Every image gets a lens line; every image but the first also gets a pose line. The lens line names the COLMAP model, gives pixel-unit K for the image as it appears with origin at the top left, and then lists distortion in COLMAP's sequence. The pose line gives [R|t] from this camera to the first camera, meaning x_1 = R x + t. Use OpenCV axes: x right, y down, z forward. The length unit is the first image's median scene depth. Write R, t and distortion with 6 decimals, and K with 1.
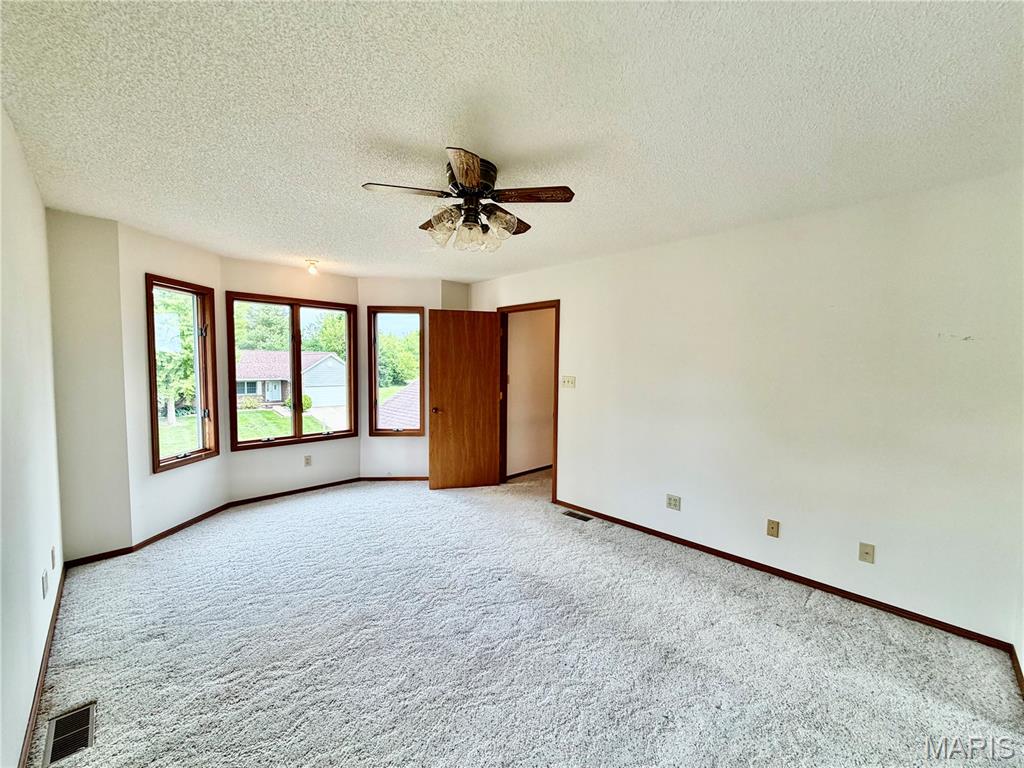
lens RADIAL K [[406.3, 0, 511.6], [0, 406.3, 386.0], [0, 0, 1]] dist [0.000805, -0.000432]
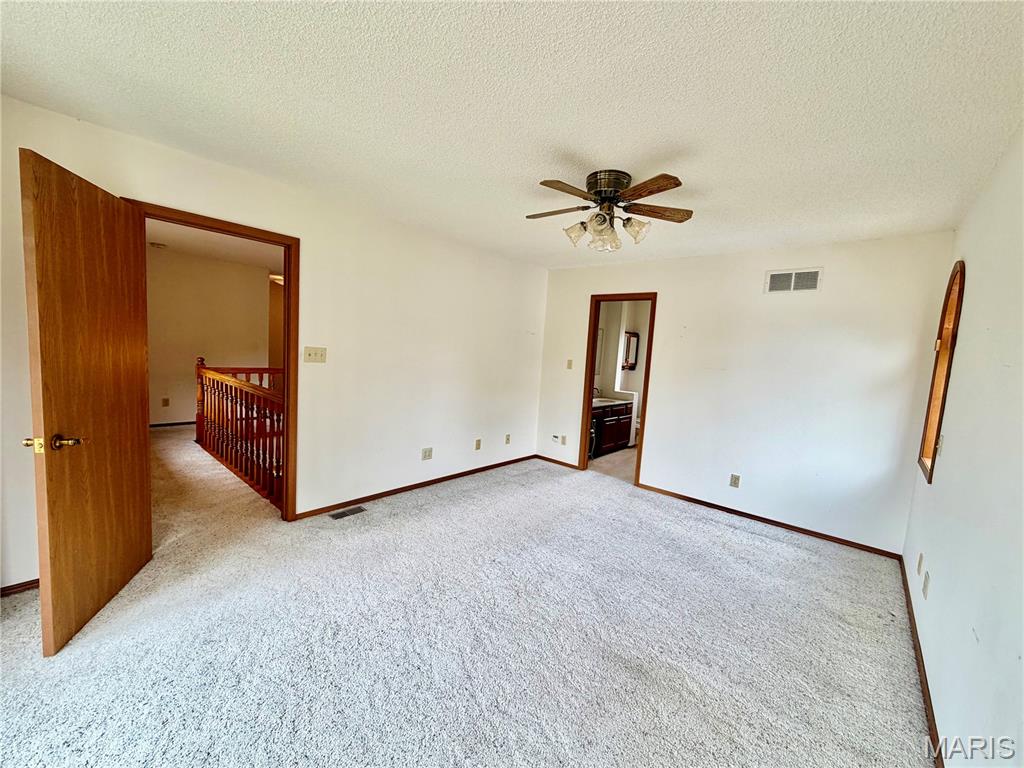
lens RADIAL K [[406.3, 0, 511.6], [0, 406.3, 386.0], [0, 0, 1]] dist [0.000805, -0.000432]
pose [[-0.074162, -0.108855, 0.991287, -0.638502], [-0.010908, 0.994054, 0.108343, -0.037845], [-0.997187, -0.002778, -0.074908, 0.679580]]
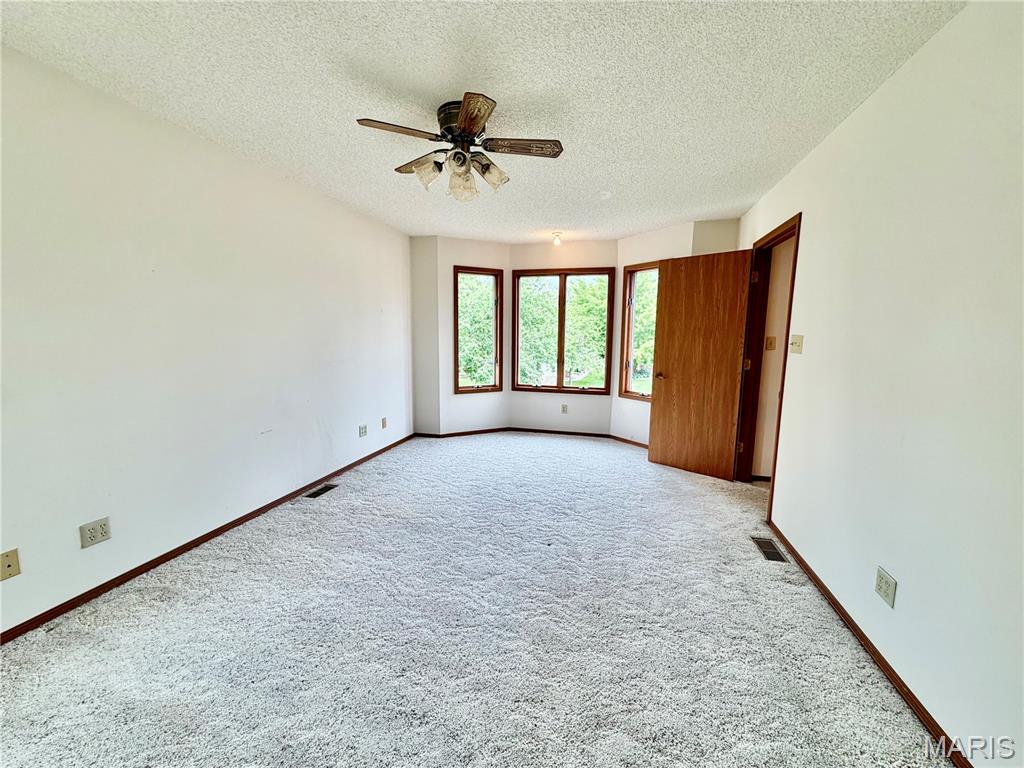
lens RADIAL K [[406.3, 0, 511.6], [0, 406.3, 386.0], [0, 0, 1]] dist [0.000805, -0.000432]
pose [[0.510234, 0.105989, -0.853480, 0.452145], [-0.053320, 0.994367, 0.091609, 0.021218], [0.858381, -0.001235, 0.513011, 0.293928]]
